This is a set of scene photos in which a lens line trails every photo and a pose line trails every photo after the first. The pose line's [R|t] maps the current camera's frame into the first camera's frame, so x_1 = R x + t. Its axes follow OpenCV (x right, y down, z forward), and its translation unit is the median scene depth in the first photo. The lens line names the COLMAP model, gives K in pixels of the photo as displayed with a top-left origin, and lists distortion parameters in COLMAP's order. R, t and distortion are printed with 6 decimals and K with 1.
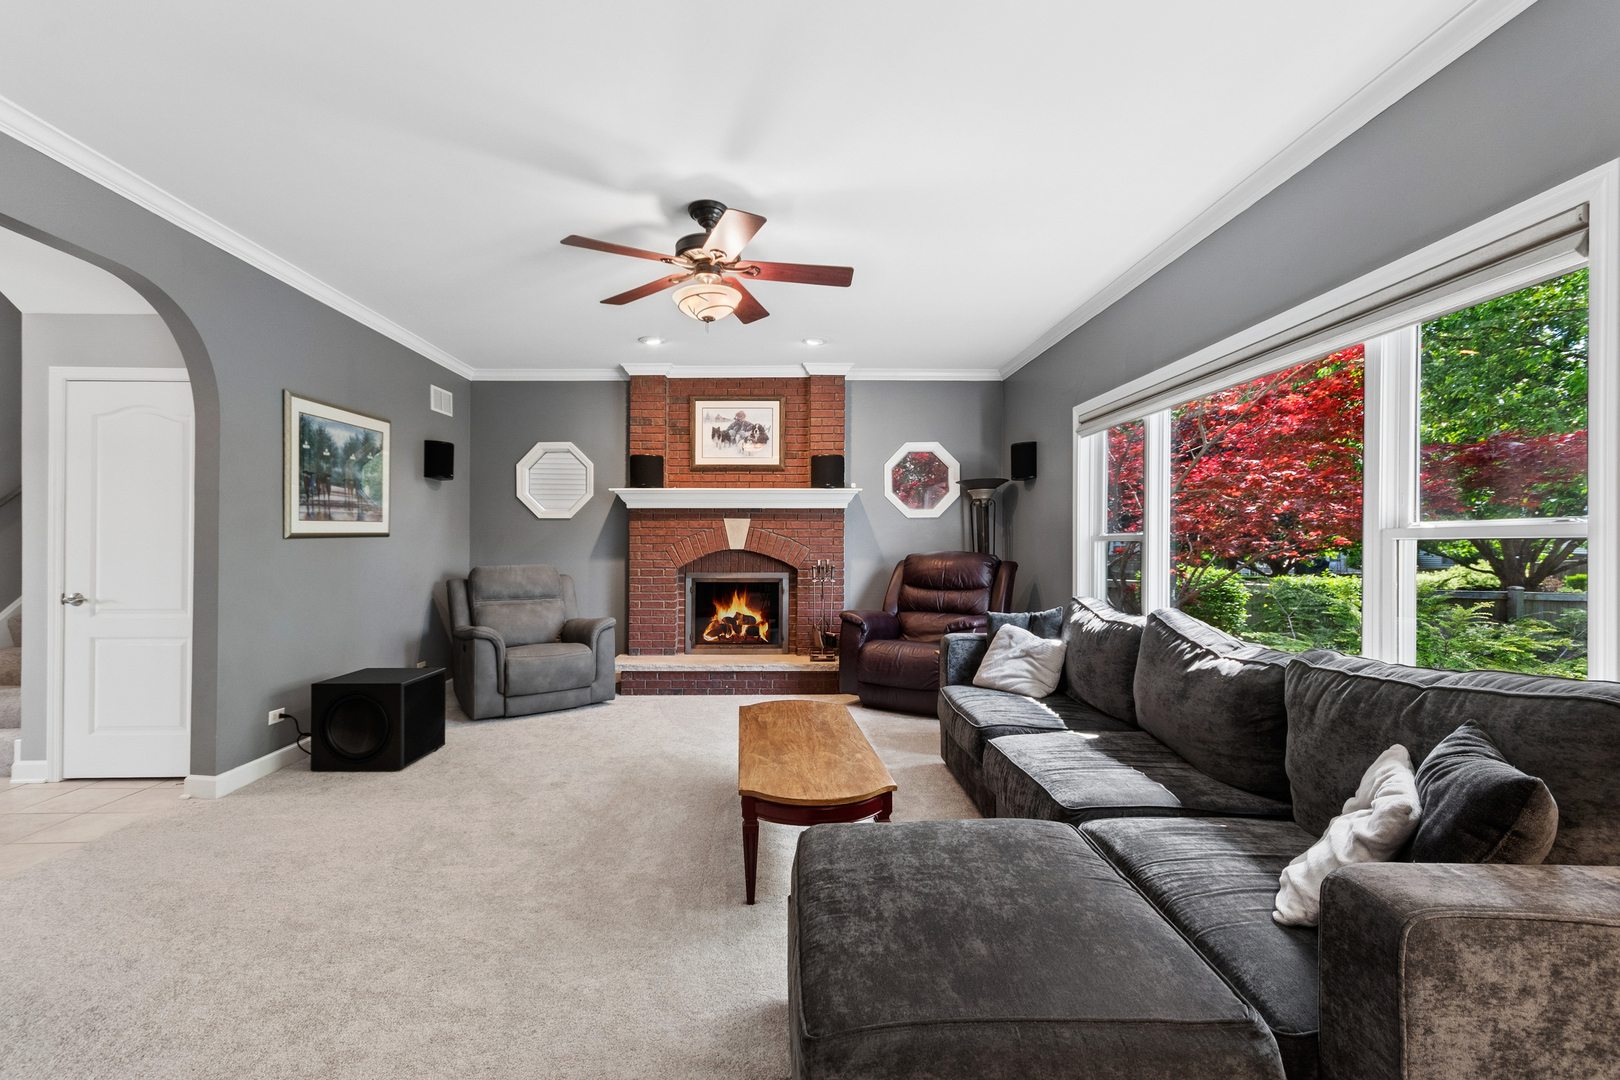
lens RADIAL K [[713.0, 0, 803.3], [0, 713.0, 540.1], [0, 0, 1]] dist [0.006878, 0.000706]
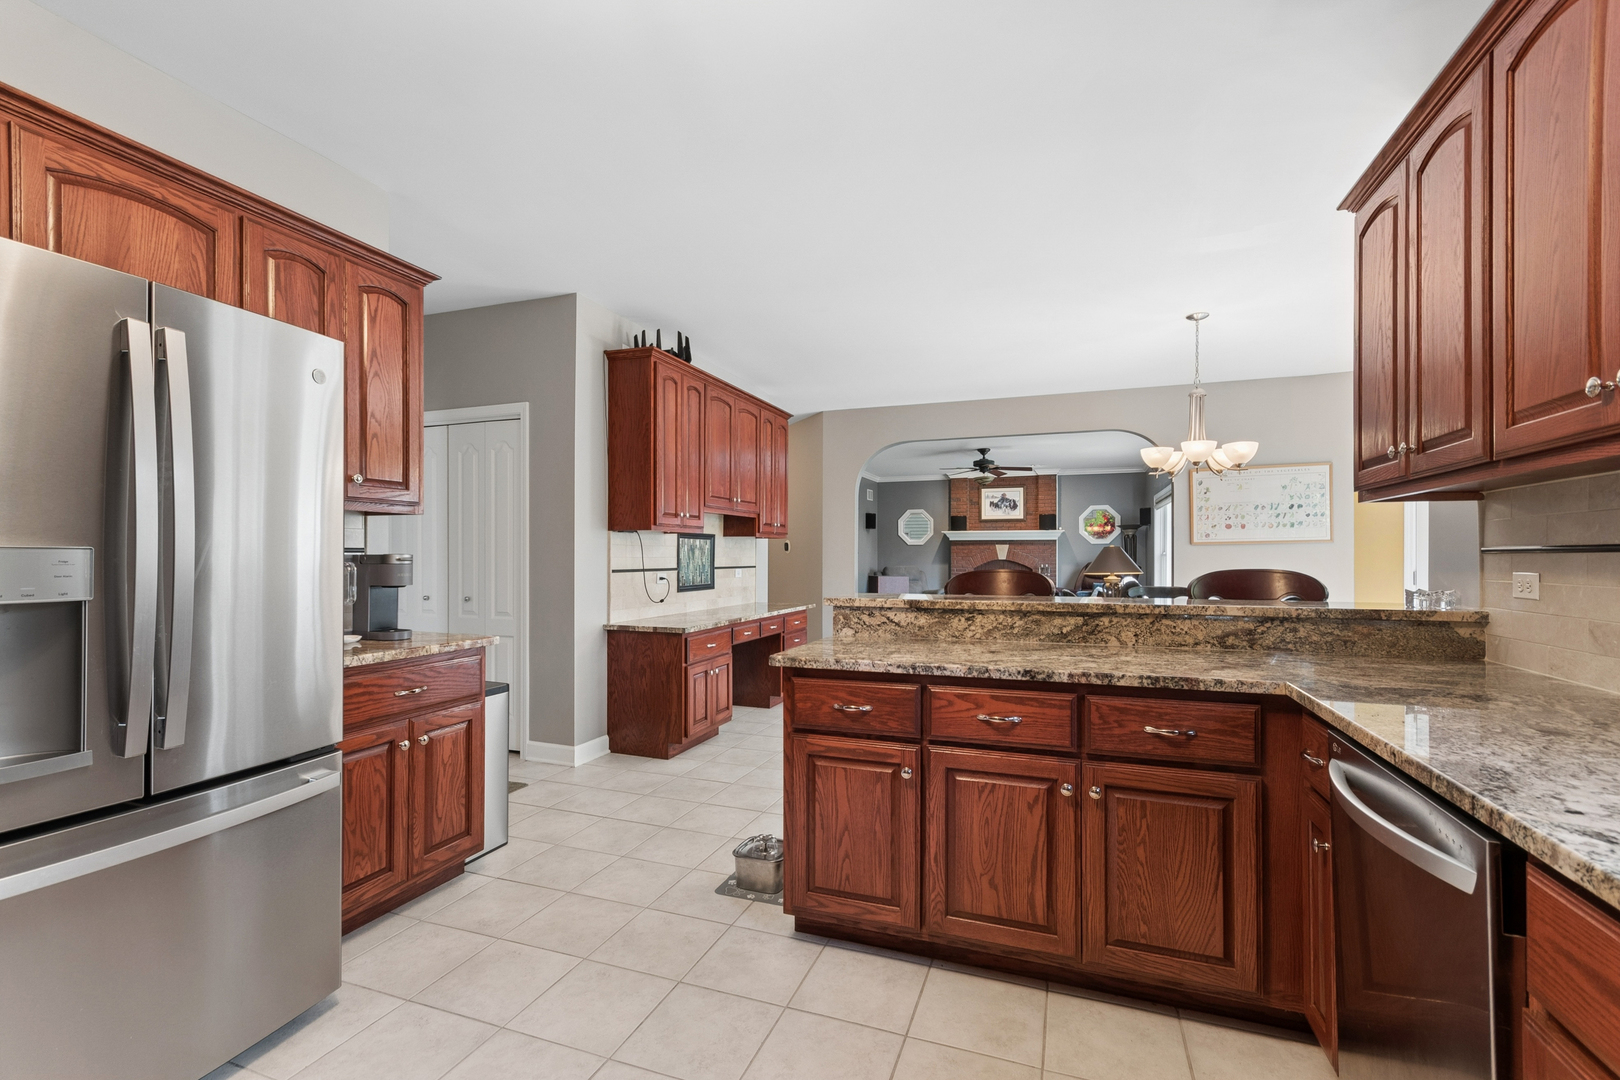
lens RADIAL K [[713.0, 0, 801.2], [0, 713.0, 548.6], [0, 0, 1]] dist [0.006878, 0.000706]
pose [[0.929242, -0.003496, -0.369455, 0.131893], [0.001227, 0.999979, -0.006375, -0.006562], [0.369469, 0.005470, 0.929227, -1.159406]]
